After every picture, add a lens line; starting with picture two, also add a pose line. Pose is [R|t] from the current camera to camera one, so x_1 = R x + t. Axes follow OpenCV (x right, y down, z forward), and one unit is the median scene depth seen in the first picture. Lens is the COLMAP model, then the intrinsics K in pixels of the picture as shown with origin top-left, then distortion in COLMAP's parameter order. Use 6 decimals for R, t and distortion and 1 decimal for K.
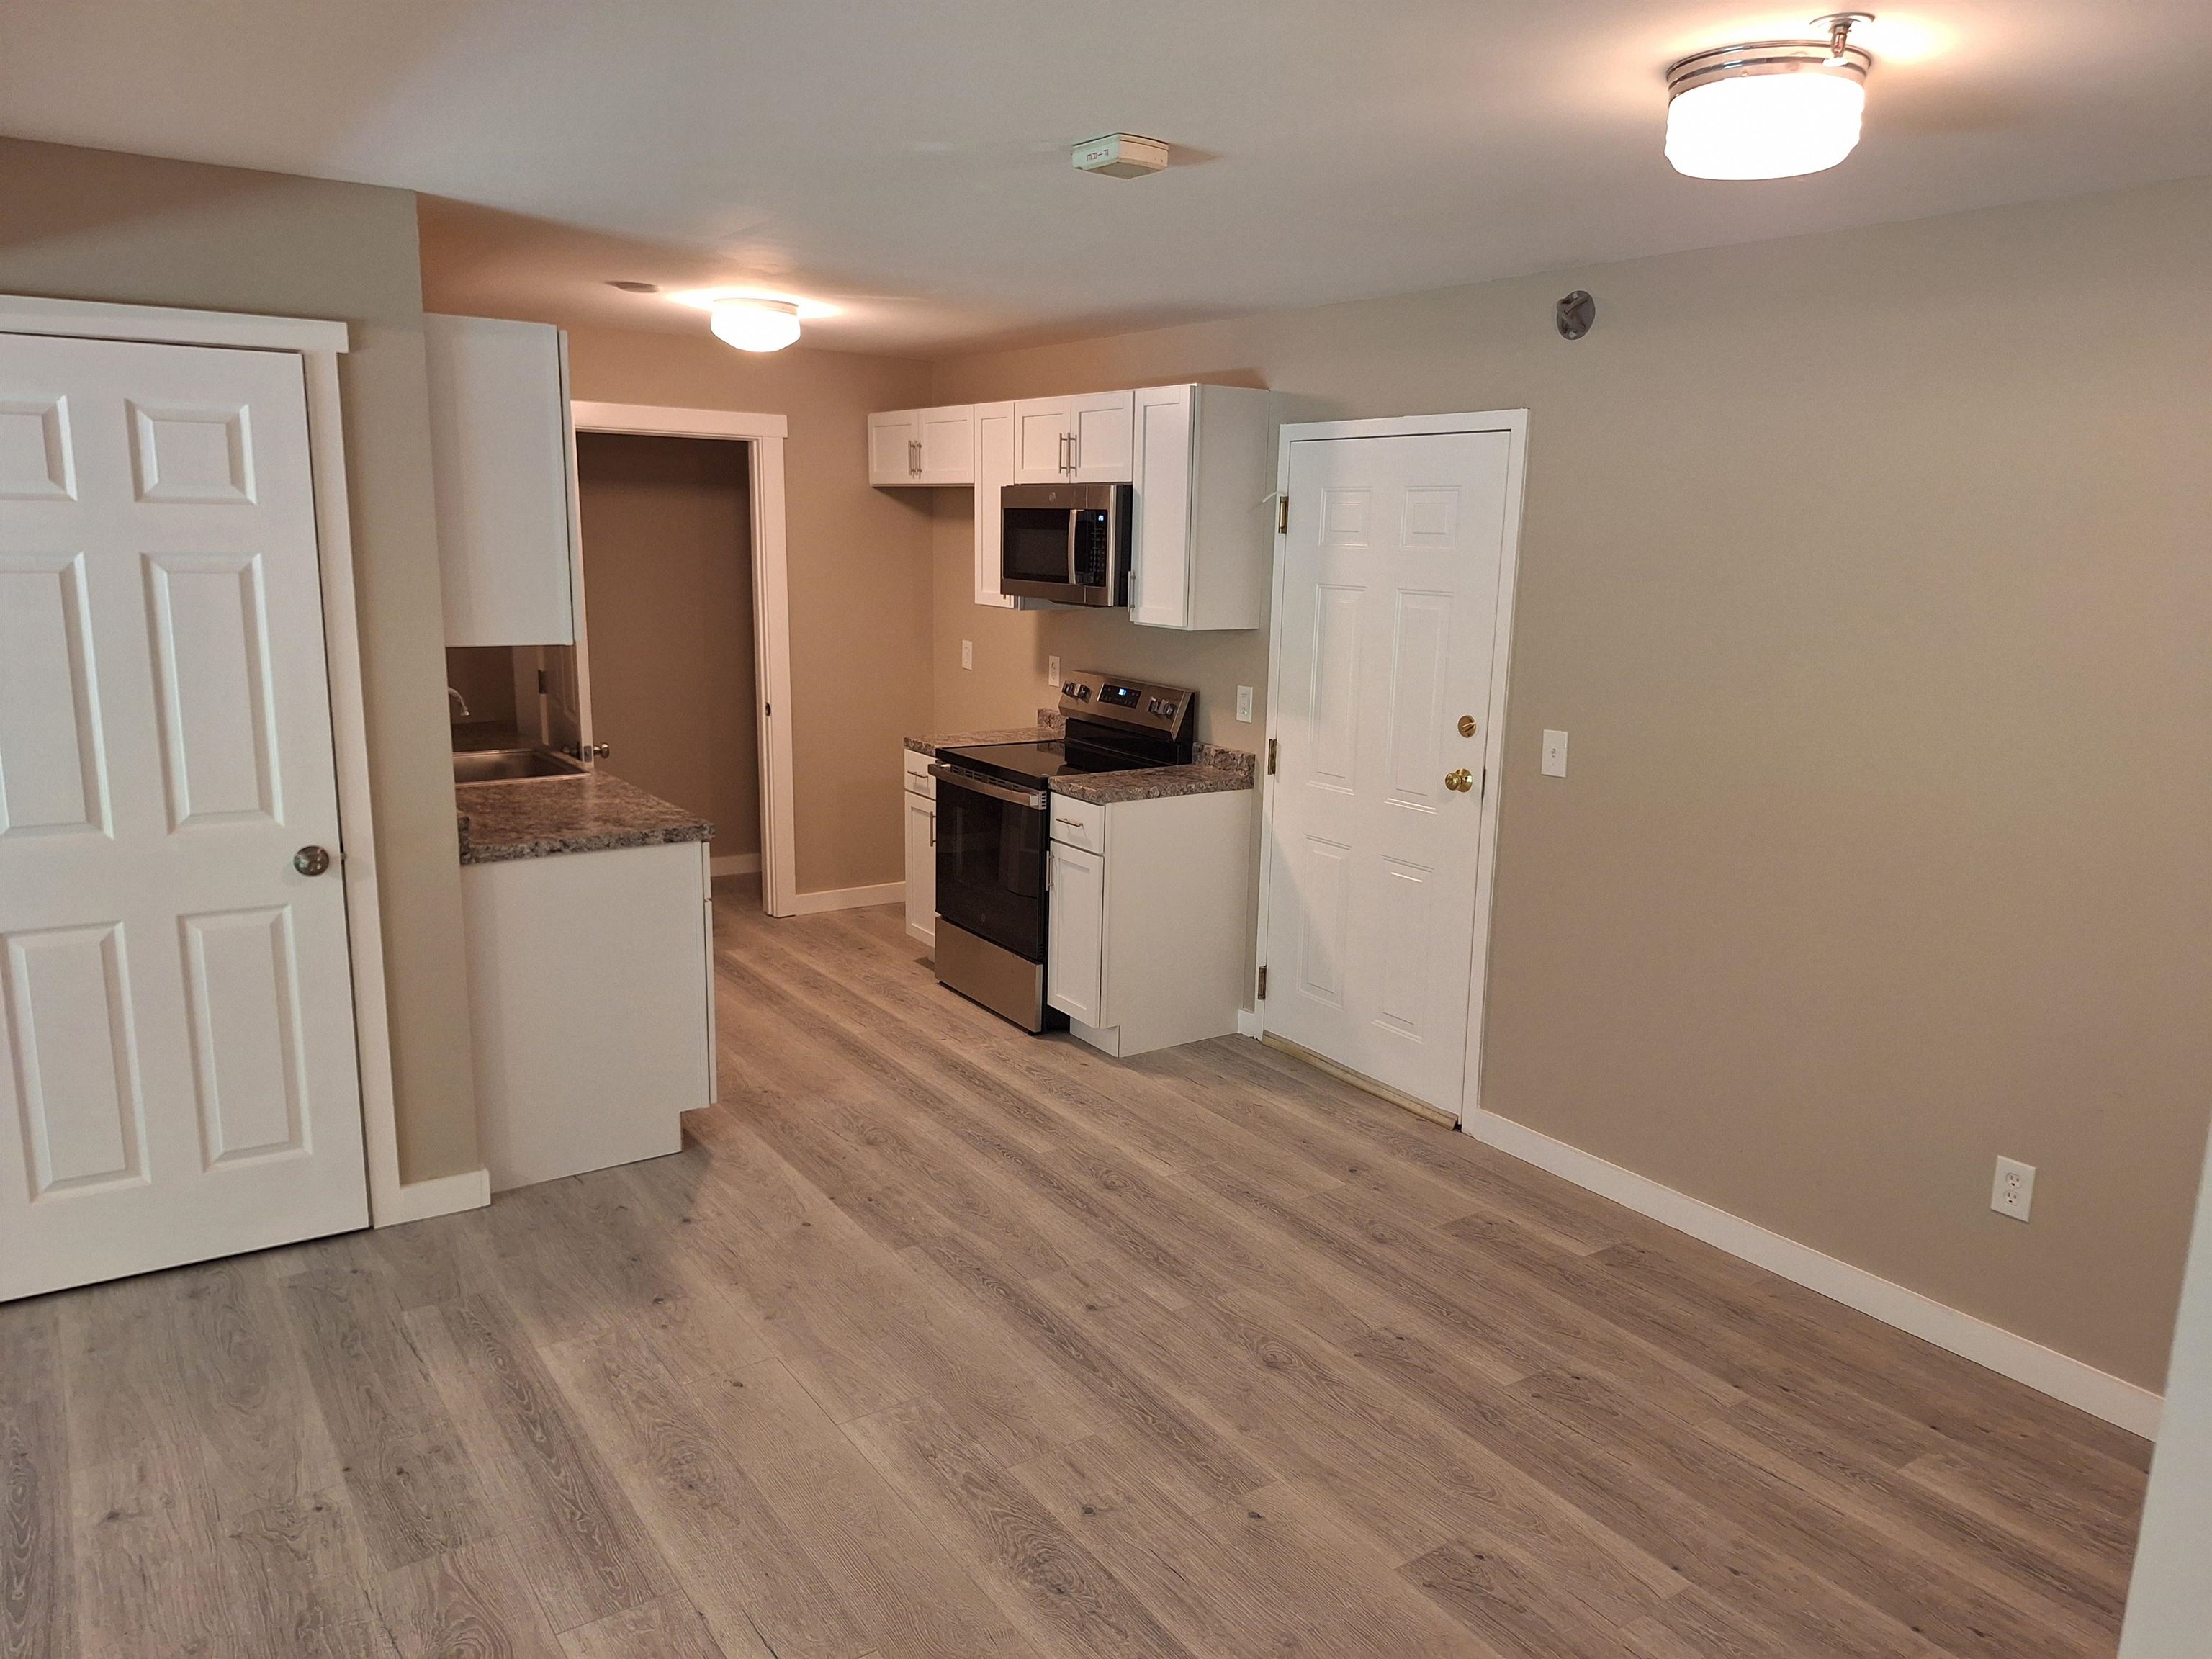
lens RADIAL K [[1545.0, 0, 1114.8], [0, 1545.0, 840.1], [0, 0, 1]] dist [0.079140, -0.070026]
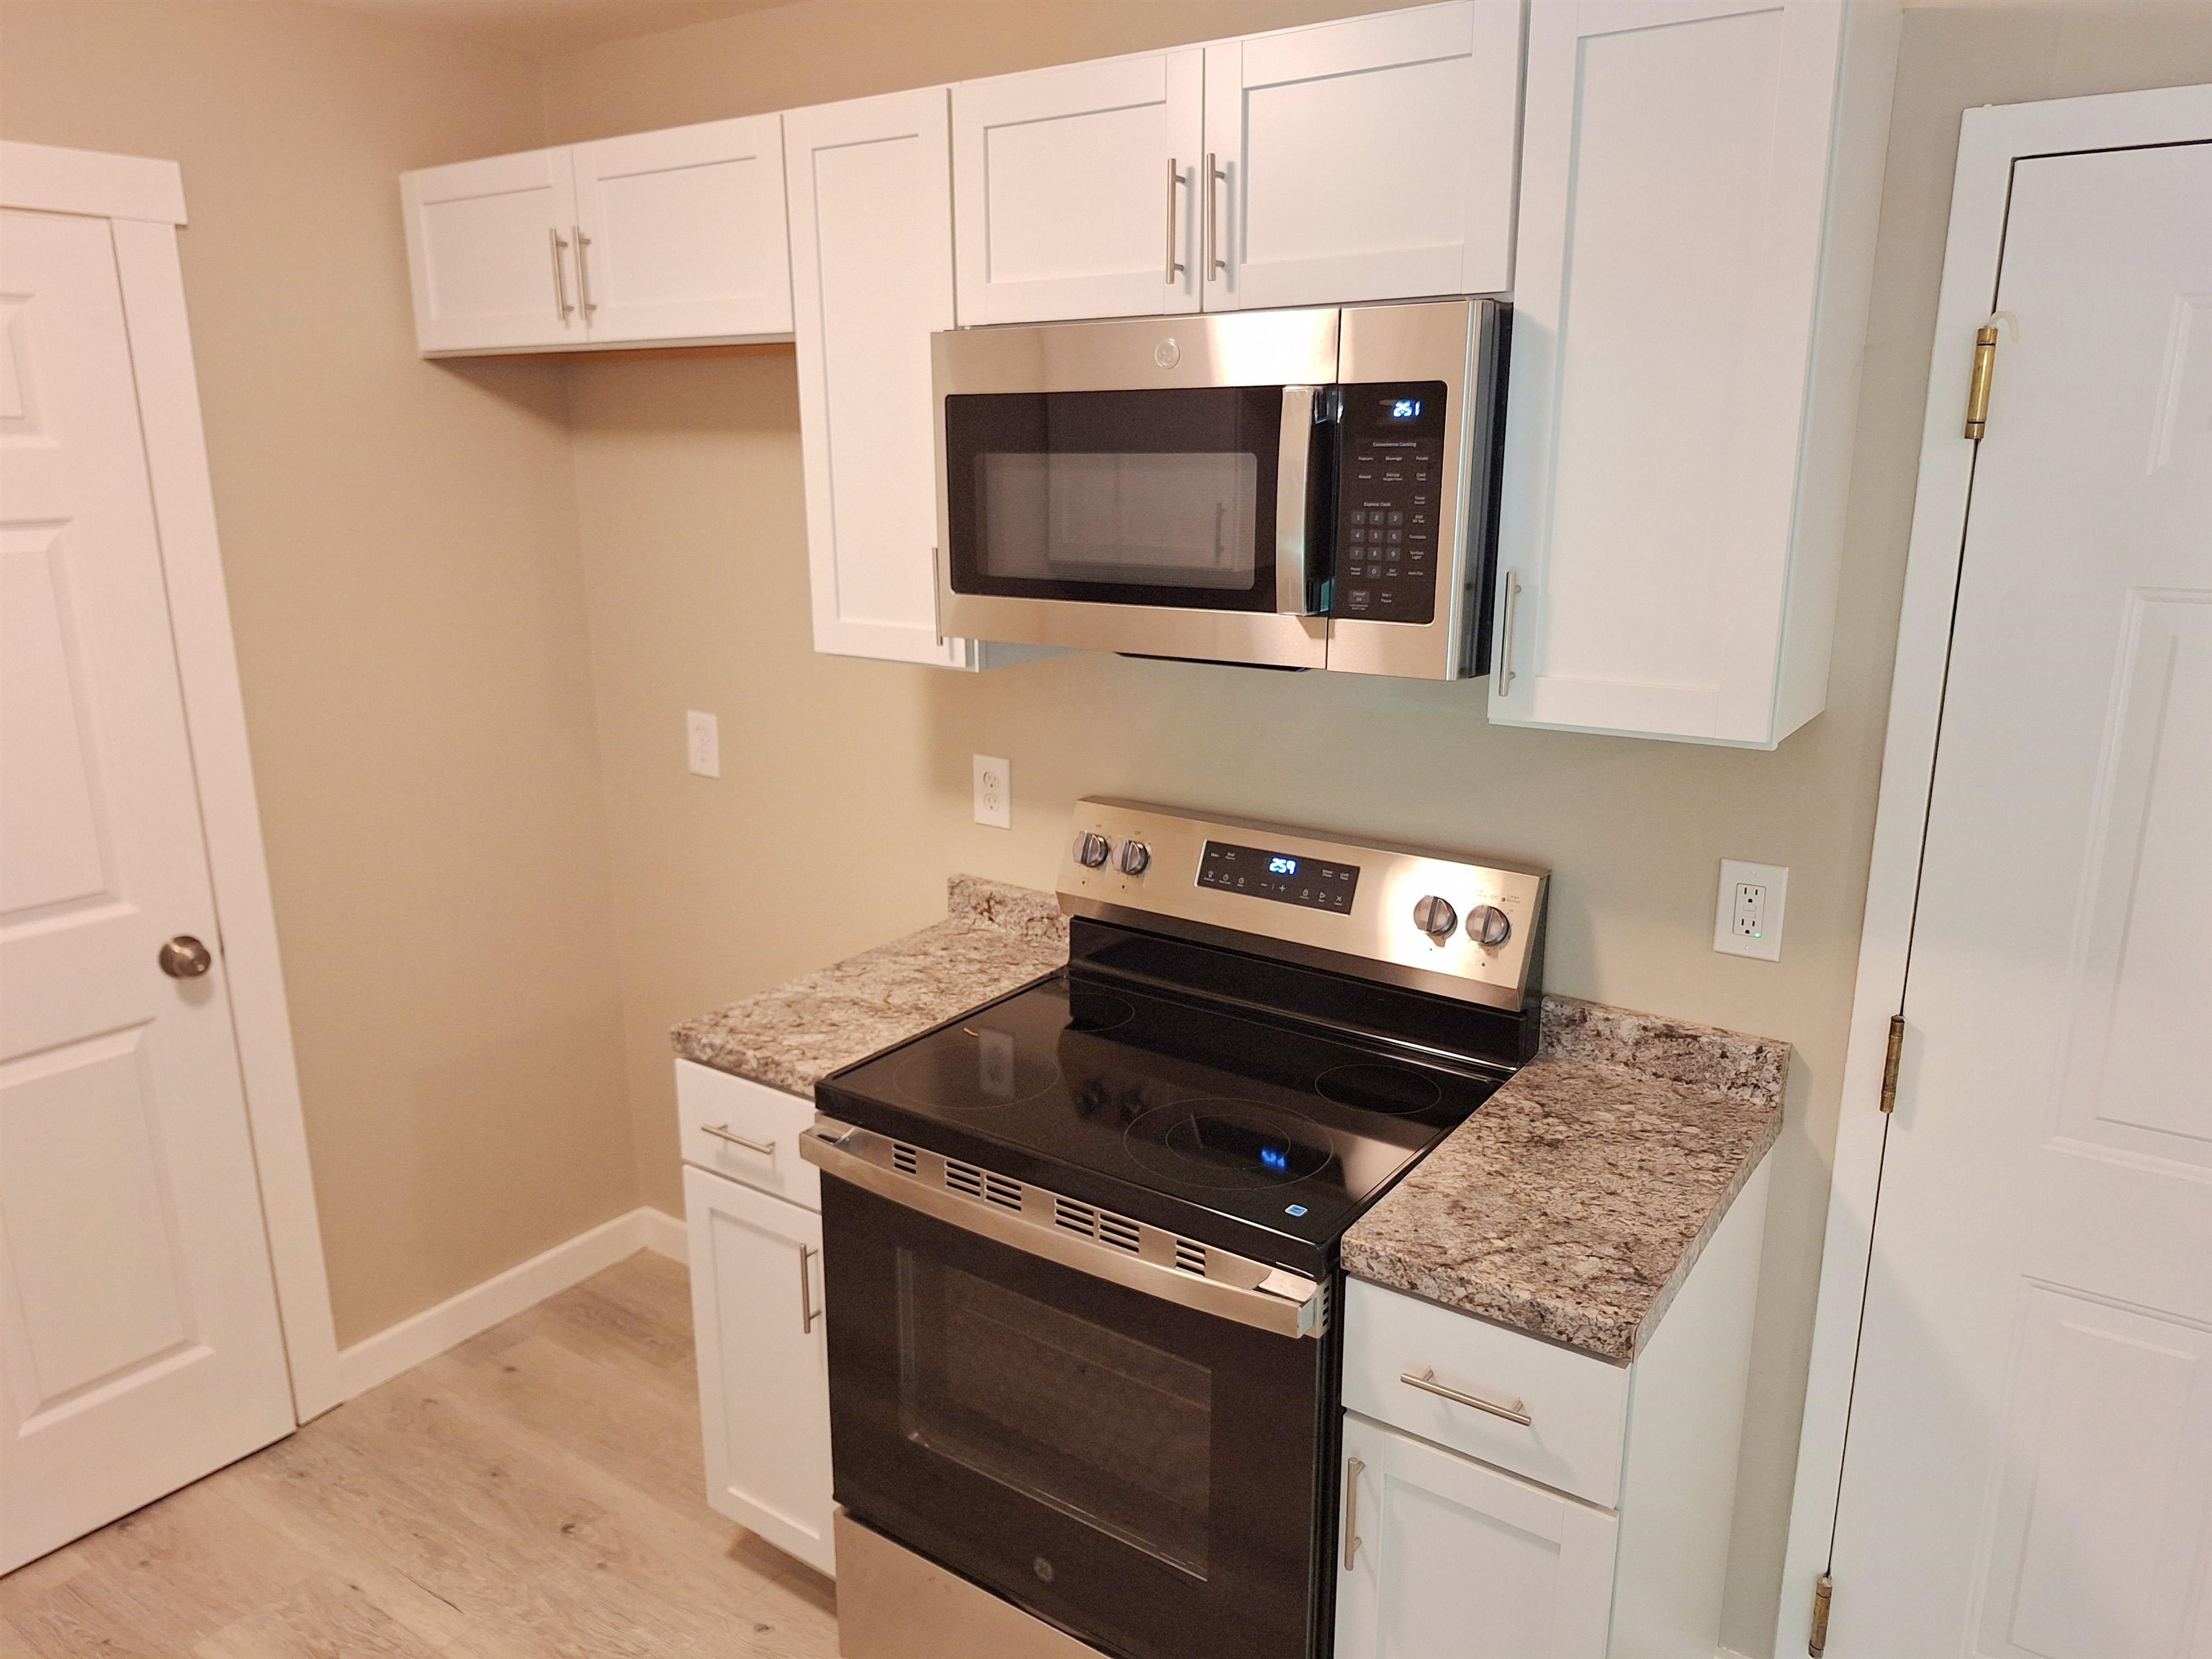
lens RADIAL K [[1545.0, 0, 1102.7], [0, 1545.0, 842.1], [0, 0, 1]] dist [0.079140, -0.070026]
pose [[0.934528, -0.106106, 0.339703, -0.227089], [0.090118, 0.993965, 0.062549, -0.173575], [-0.344290, -0.027840, 0.938451, 0.861366]]
